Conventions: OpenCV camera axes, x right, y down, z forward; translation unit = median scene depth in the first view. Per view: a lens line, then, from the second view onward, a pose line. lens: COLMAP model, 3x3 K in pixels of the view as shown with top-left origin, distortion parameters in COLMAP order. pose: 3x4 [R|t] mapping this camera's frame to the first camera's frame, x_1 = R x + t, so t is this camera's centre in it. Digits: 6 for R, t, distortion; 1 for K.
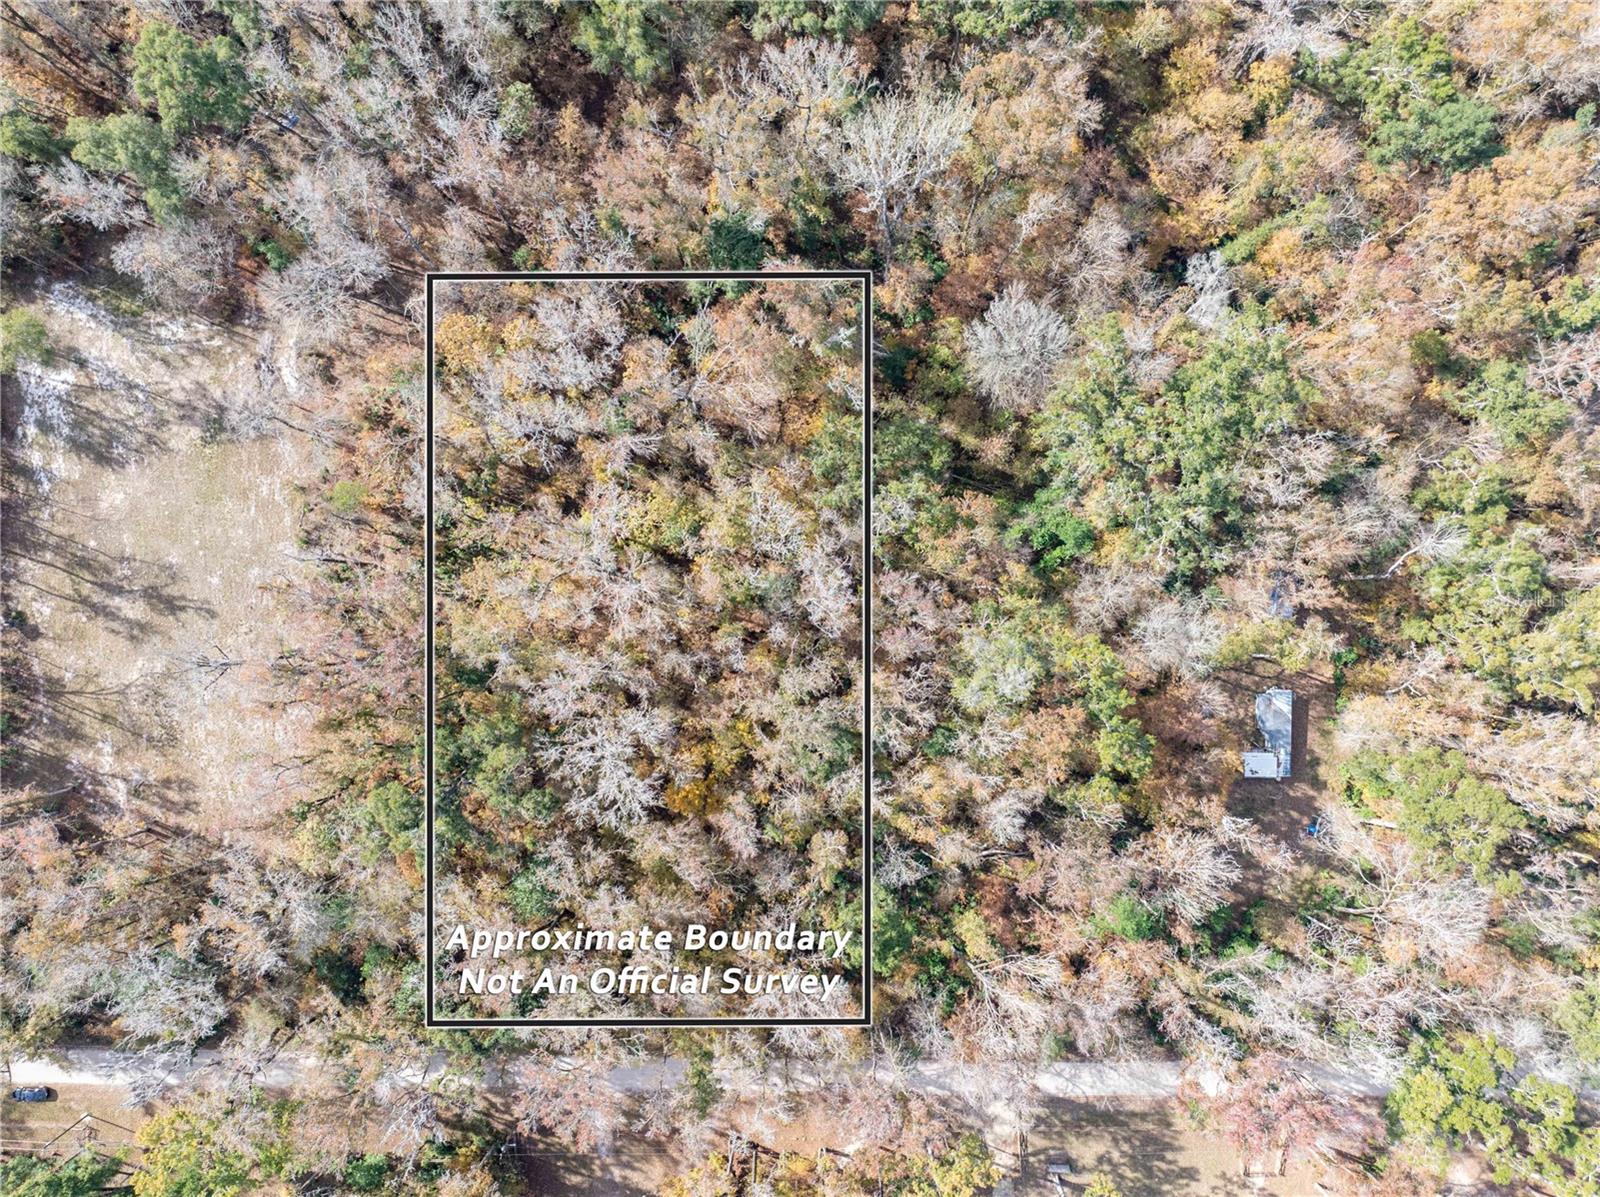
lens RADIAL K [[1119.5, 0, 802.2], [0, 1119.5, 598.7], [0, 0, 1]] dist [-0.030664, 0.011365]
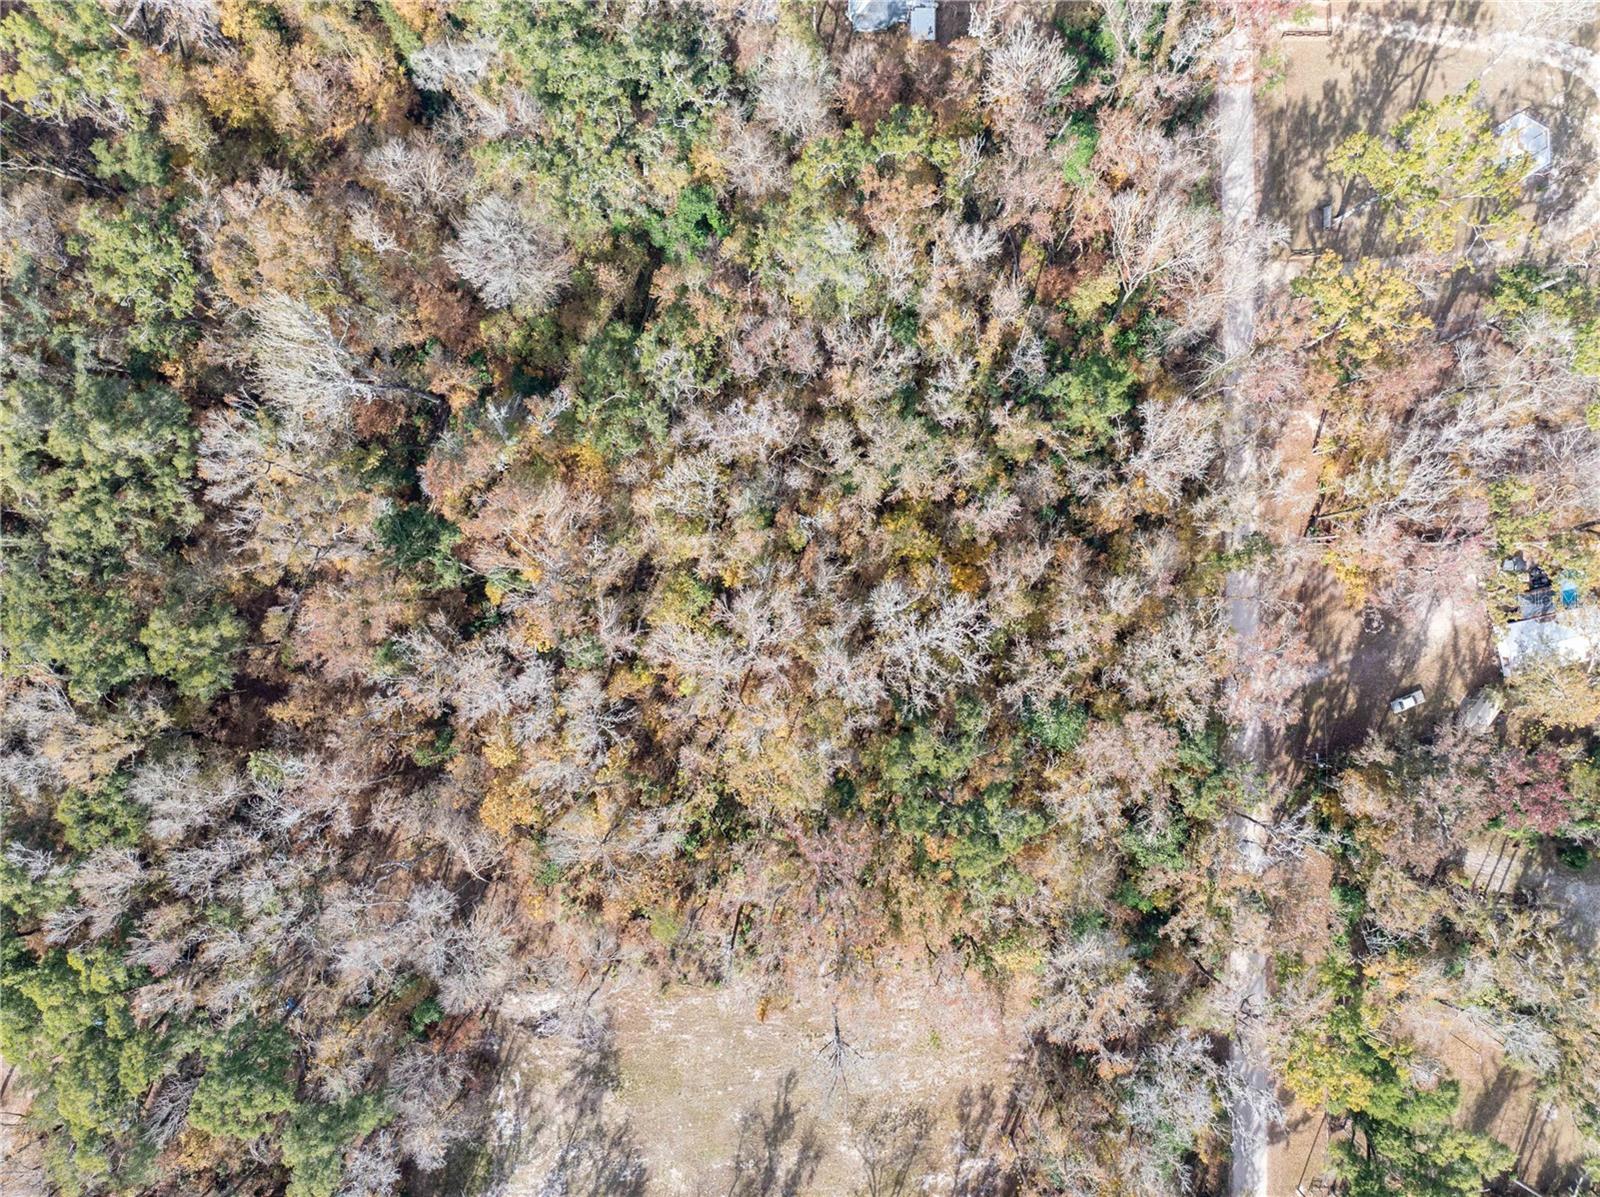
lens RADIAL K [[1119.5, 0, 802.6], [0, 1119.5, 600.4], [0, 0, 1]] dist [-0.030664, 0.011365]
pose [[-0.017492, -0.999763, 0.012944, -0.133924], [0.999817, -0.017390, 0.007963, 0.025455], [-0.007736, 0.013081, 0.999885, 0.001788]]
